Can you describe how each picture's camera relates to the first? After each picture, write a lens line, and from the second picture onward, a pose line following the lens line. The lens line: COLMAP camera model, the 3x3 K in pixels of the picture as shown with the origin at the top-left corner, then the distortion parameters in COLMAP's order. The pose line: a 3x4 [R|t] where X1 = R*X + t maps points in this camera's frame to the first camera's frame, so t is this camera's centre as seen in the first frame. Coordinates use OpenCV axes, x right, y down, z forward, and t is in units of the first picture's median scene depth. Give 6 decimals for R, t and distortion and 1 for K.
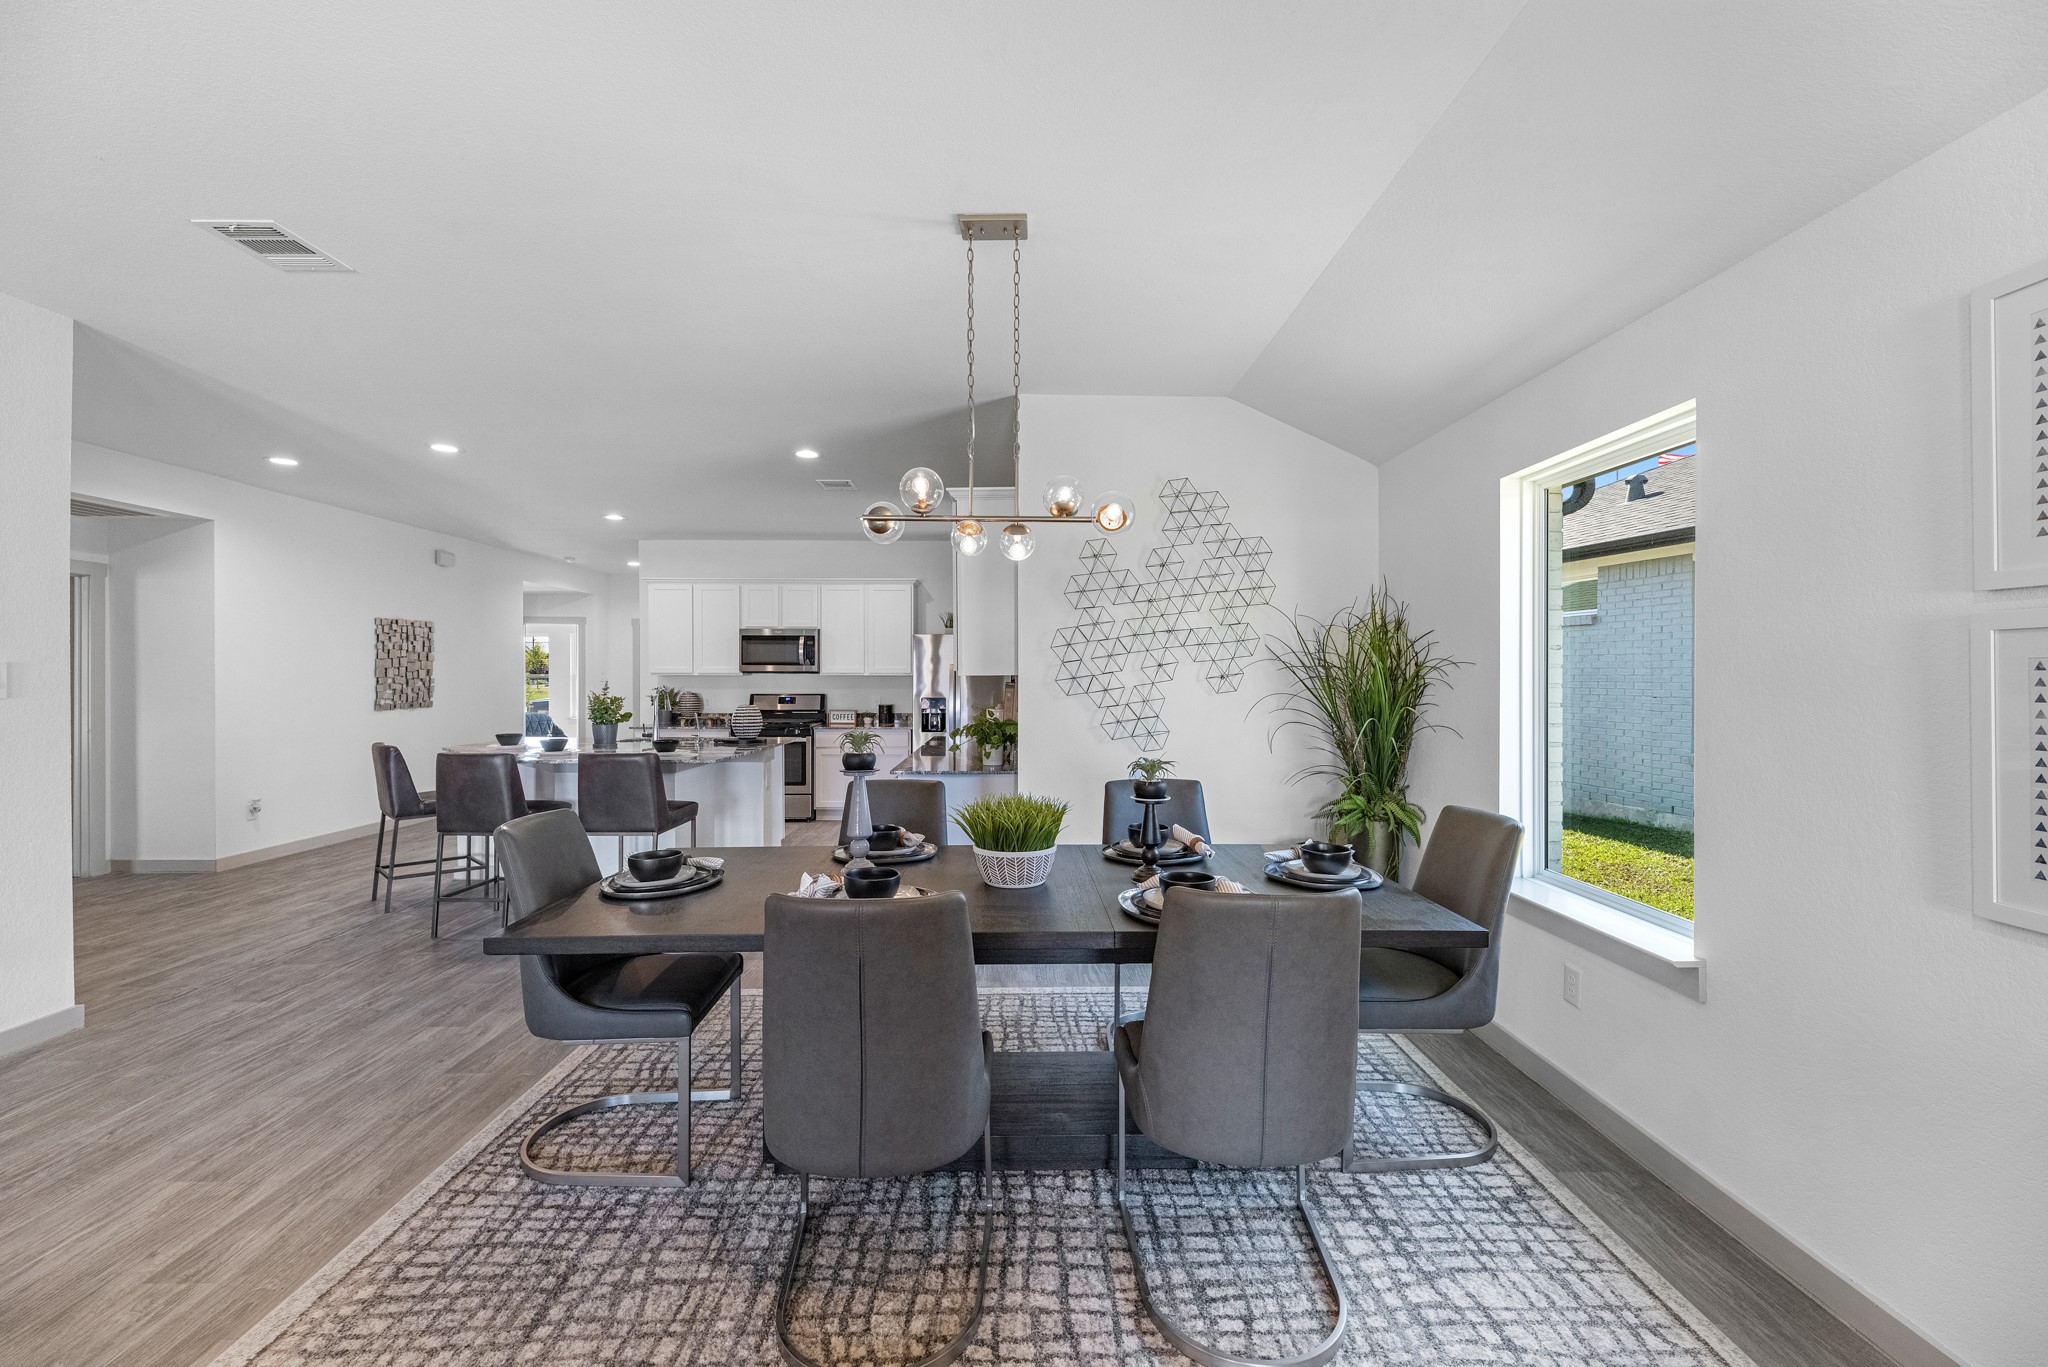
lens RADIAL K [[830.3, 0, 1023.4], [0, 830.3, 676.2], [0, 0, 1]] dist [0.002224, -0.000060]
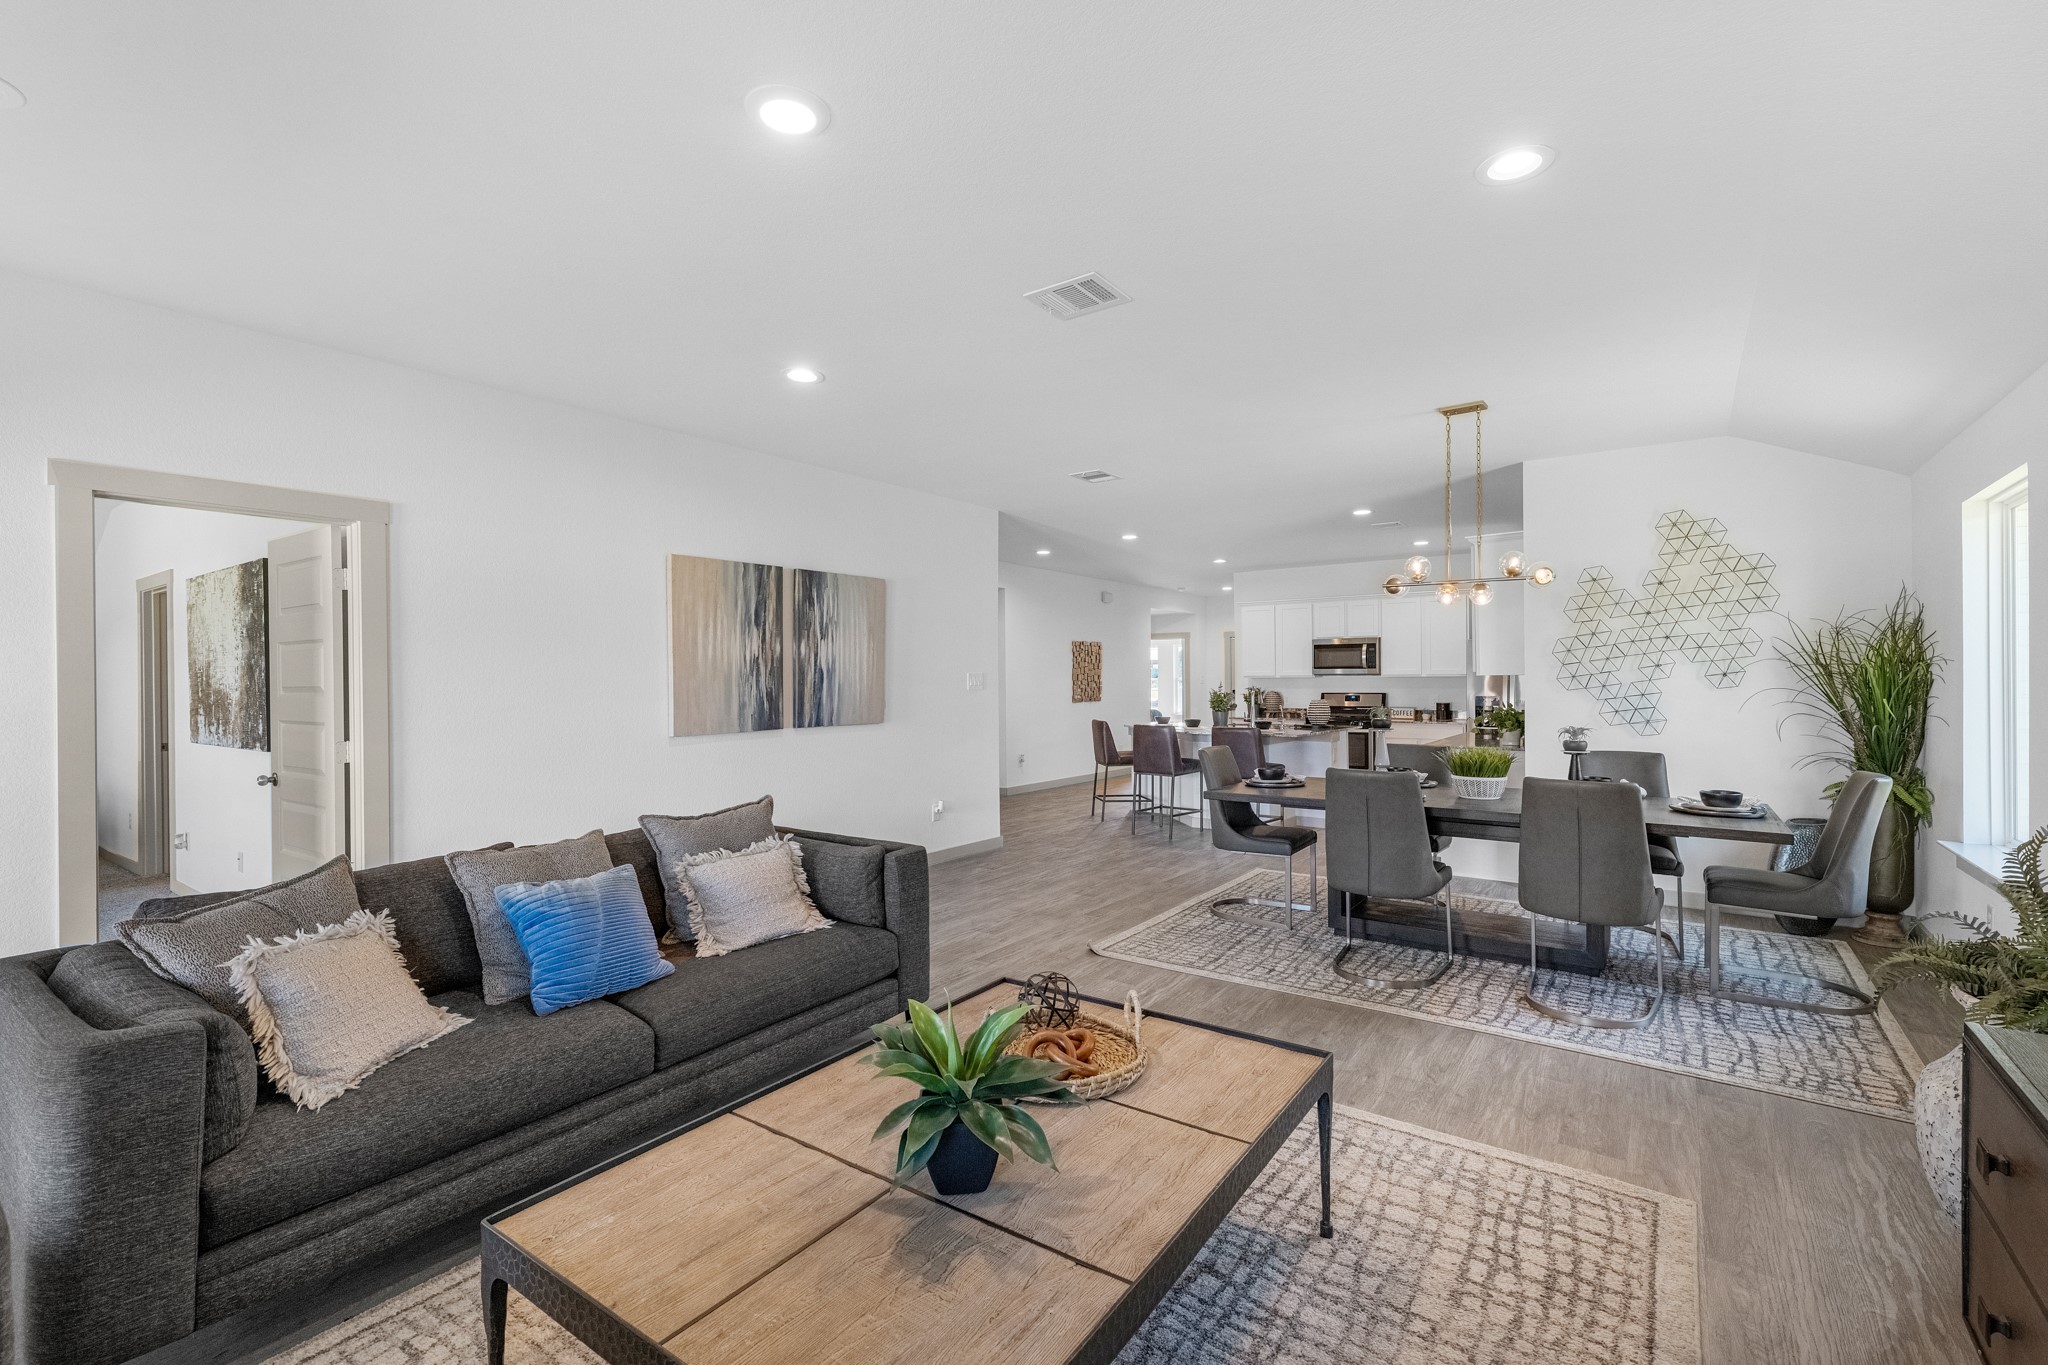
lens RADIAL K [[876.6, 0, 1024.0], [0, 876.6, 682.5], [0, 0, 1]] dist [0.003942, 0.000268]
pose [[0.798769, -0.004497, -0.601620, 0.158216], [0.006619, 0.999977, 0.001314, 0.003204], [0.601601, -0.005031, 0.798781, -0.473996]]
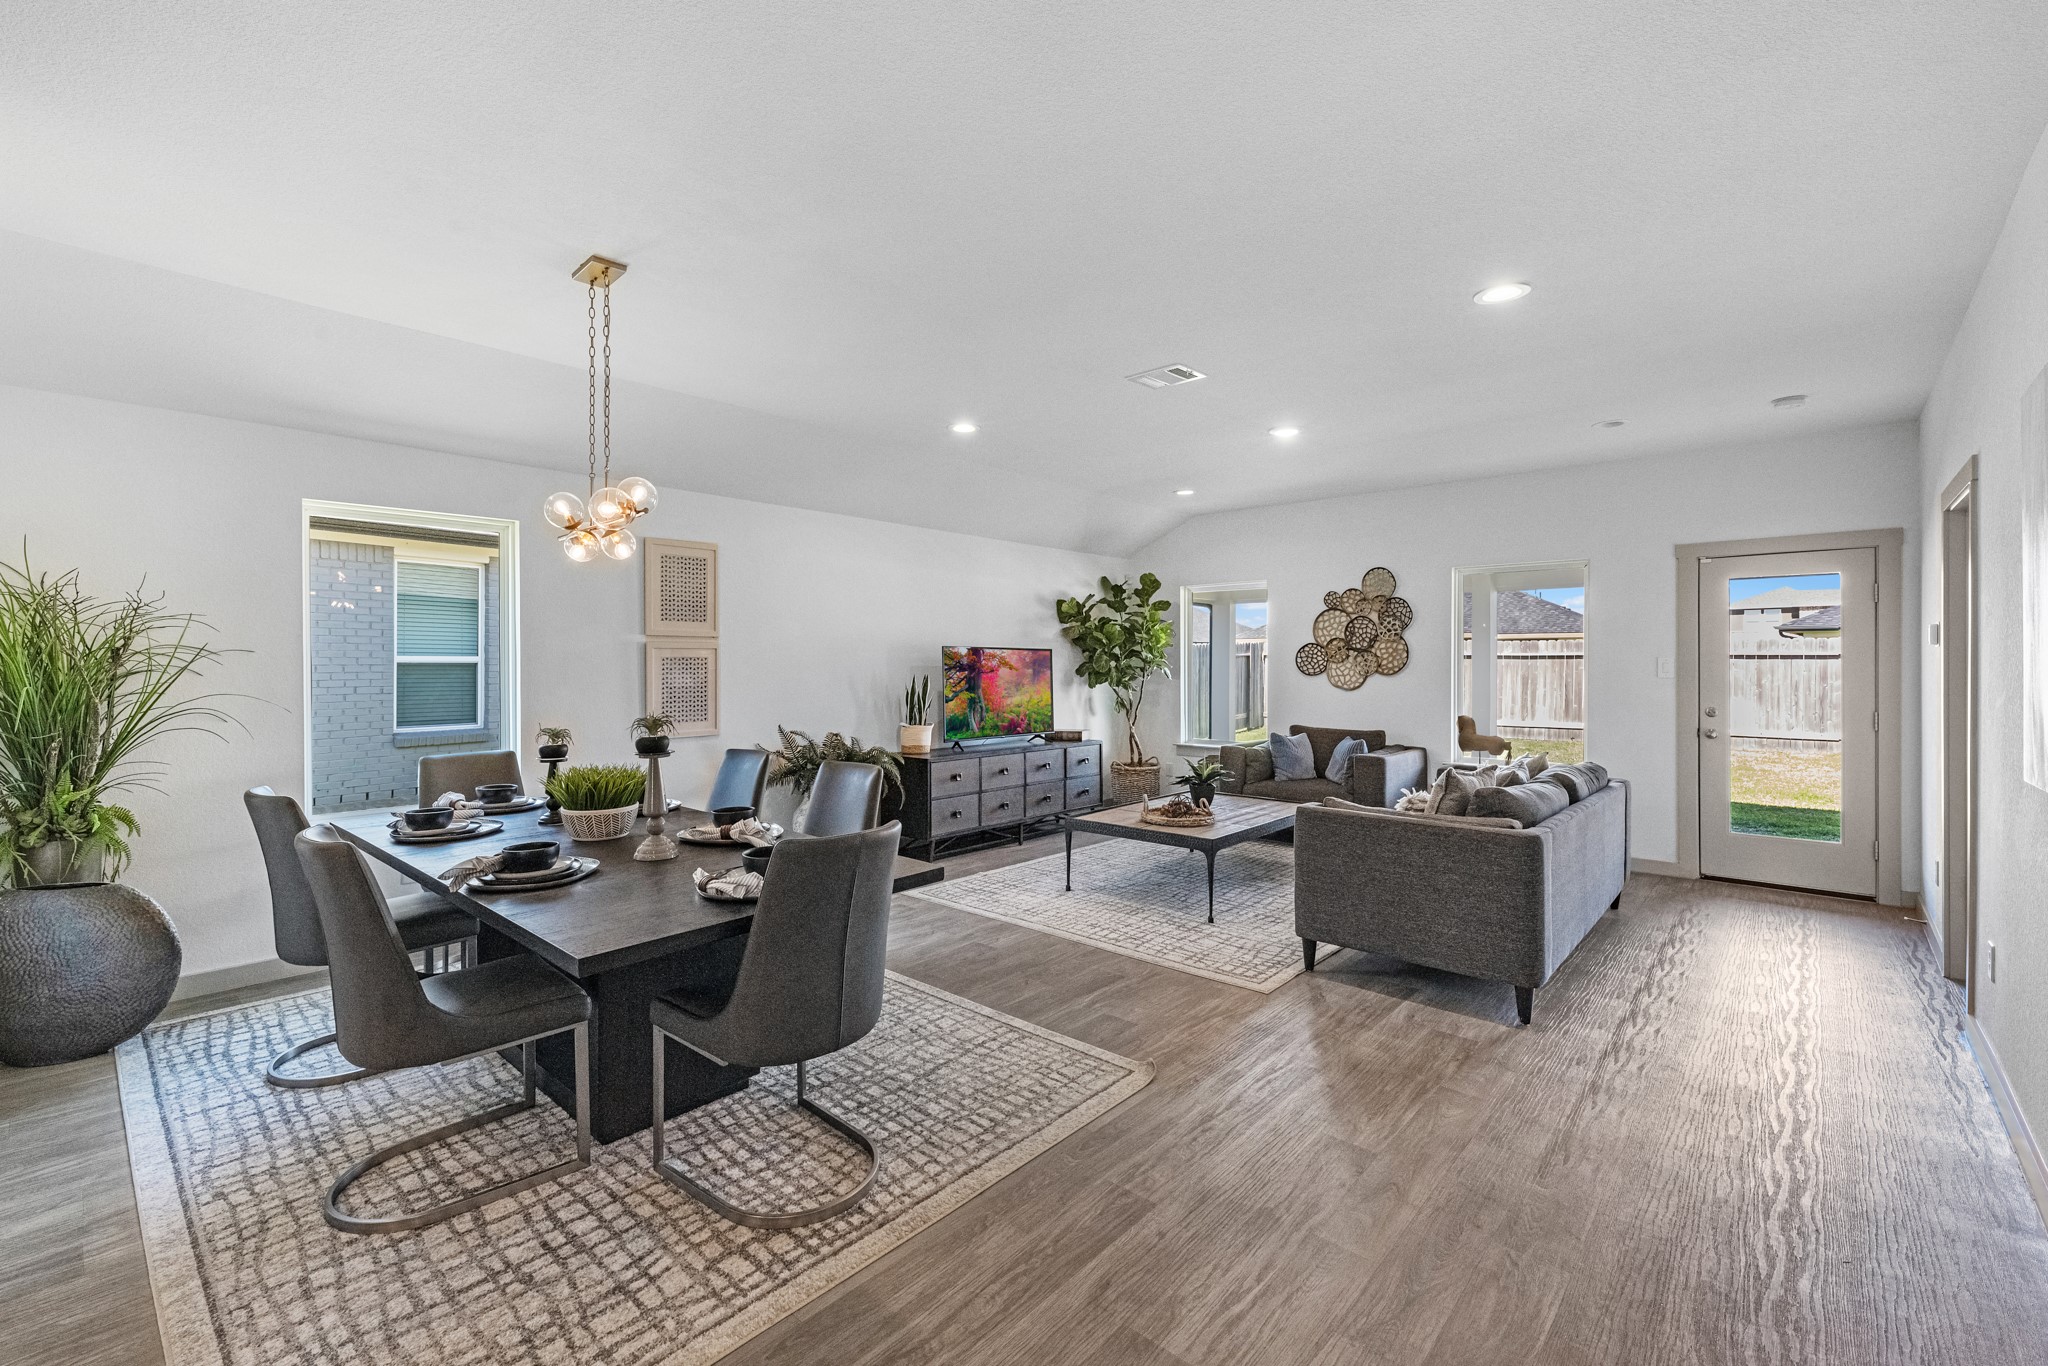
lens RADIAL K [[874.3, 0, 1046.3], [0, 874.3, 663.2], [0, 0, 1]] dist [-0.002323, -0.000530]
pose [[-0.749744, -0.002843, 0.661722, -0.647713], [-0.000012, 0.999991, 0.004283, -0.003336], [-0.661728, 0.003204, -0.749737, 0.743793]]
